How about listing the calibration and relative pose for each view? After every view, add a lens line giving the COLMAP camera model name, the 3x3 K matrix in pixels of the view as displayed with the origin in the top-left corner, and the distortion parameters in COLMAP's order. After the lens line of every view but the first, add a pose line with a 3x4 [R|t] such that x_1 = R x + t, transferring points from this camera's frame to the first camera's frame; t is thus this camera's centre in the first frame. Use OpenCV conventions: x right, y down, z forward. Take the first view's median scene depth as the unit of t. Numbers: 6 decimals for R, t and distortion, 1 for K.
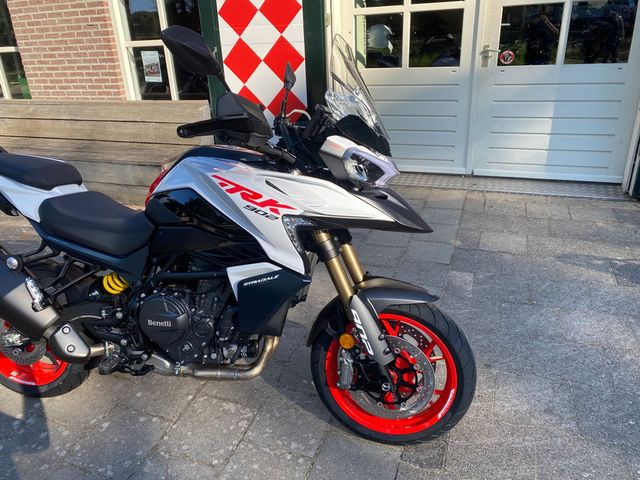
lens RADIAL K [[491.8, 0, 310.5], [0, 491.8, 238.7], [0, 0, 1]] dist [0.010284, 0.003227]
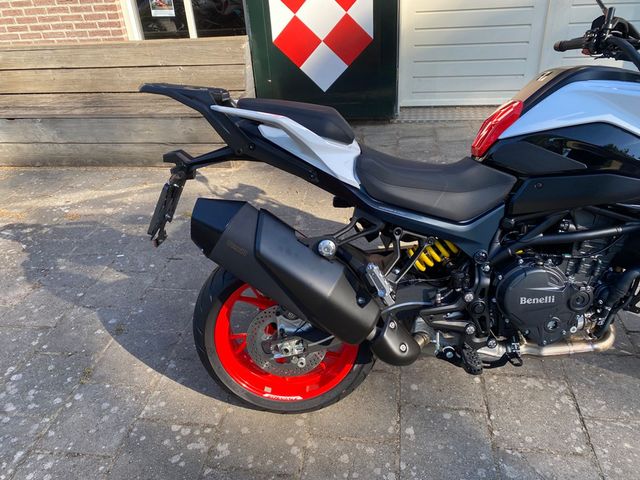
lens RADIAL K [[487.8, 0, 320.7], [0, 487.8, 237.6], [0, 0, 1]] dist [0.036908, -0.046076]
pose [[0.973234, -0.117208, 0.197681, -0.643581], [0.096463, 0.989069, 0.111520, -0.040228], [-0.208591, -0.089466, 0.973902, 0.256996]]
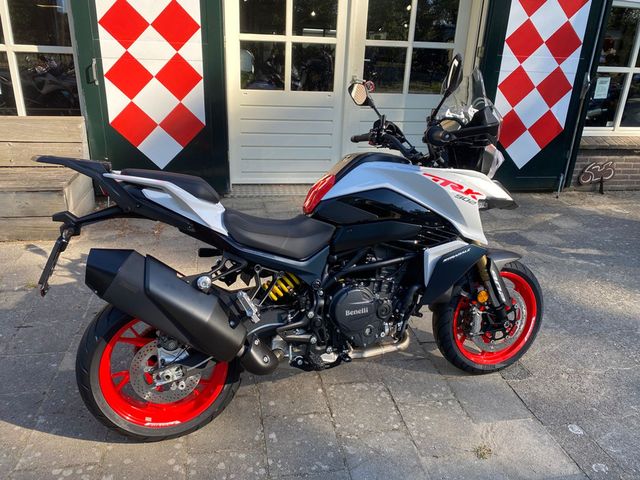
lens RADIAL K [[490.0, 0, 311.0], [0, 490.0, 241.9], [0, 0, 1]] dist [0.050825, -0.057135]
pose [[0.844728, -0.116951, 0.522262, -0.777988], [0.136779, 0.990601, 0.000595, 0.000439], [-0.517423, 0.070932, 0.852785, 0.080595]]
